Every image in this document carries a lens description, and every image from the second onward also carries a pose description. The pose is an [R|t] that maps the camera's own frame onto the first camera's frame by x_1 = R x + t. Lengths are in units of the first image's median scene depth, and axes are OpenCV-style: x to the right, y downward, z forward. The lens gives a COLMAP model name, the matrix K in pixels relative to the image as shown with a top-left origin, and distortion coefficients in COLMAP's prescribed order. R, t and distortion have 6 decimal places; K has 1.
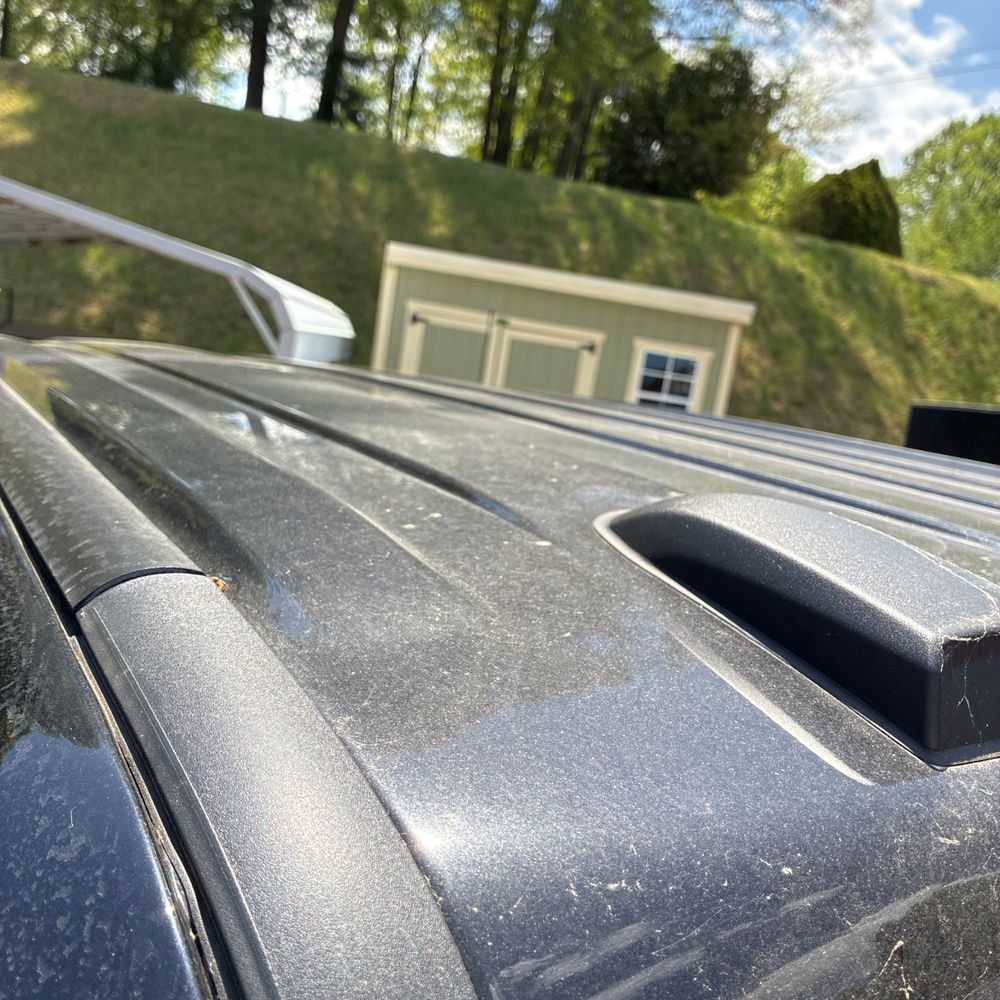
lens RADIAL K [[1037.4, 0, 490.9], [0, 1037.4, 501.9], [0, 0, 1]] dist [0.022478, 0.000000]
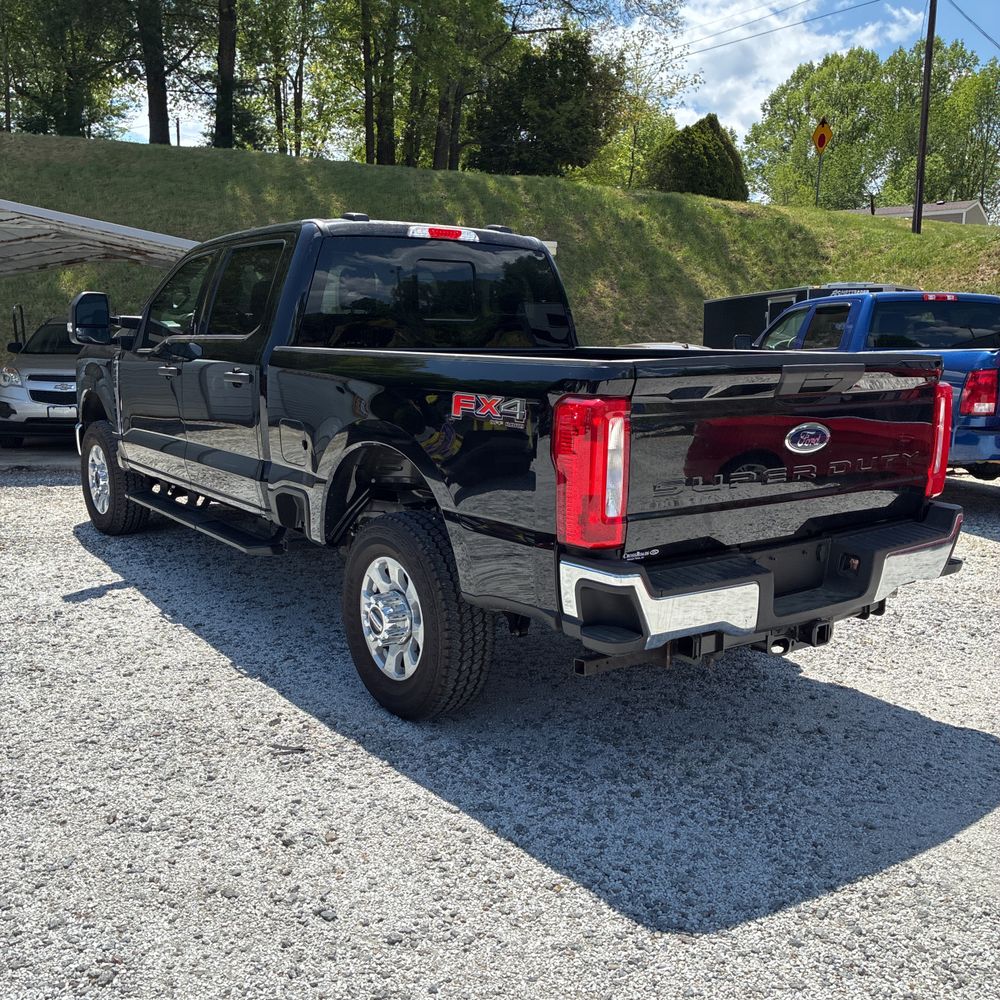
lens RADIAL K [[1037.4, 0, 503.1], [0, 1037.4, 506.0], [0, 0, 1]] dist [0.022478, 0.000000]
pose [[0.986606, -0.150838, 0.062098, 0.009442], [0.149922, 0.988512, 0.019171, 0.048375], [-0.064276, -0.009605, 0.997886, -0.160037]]
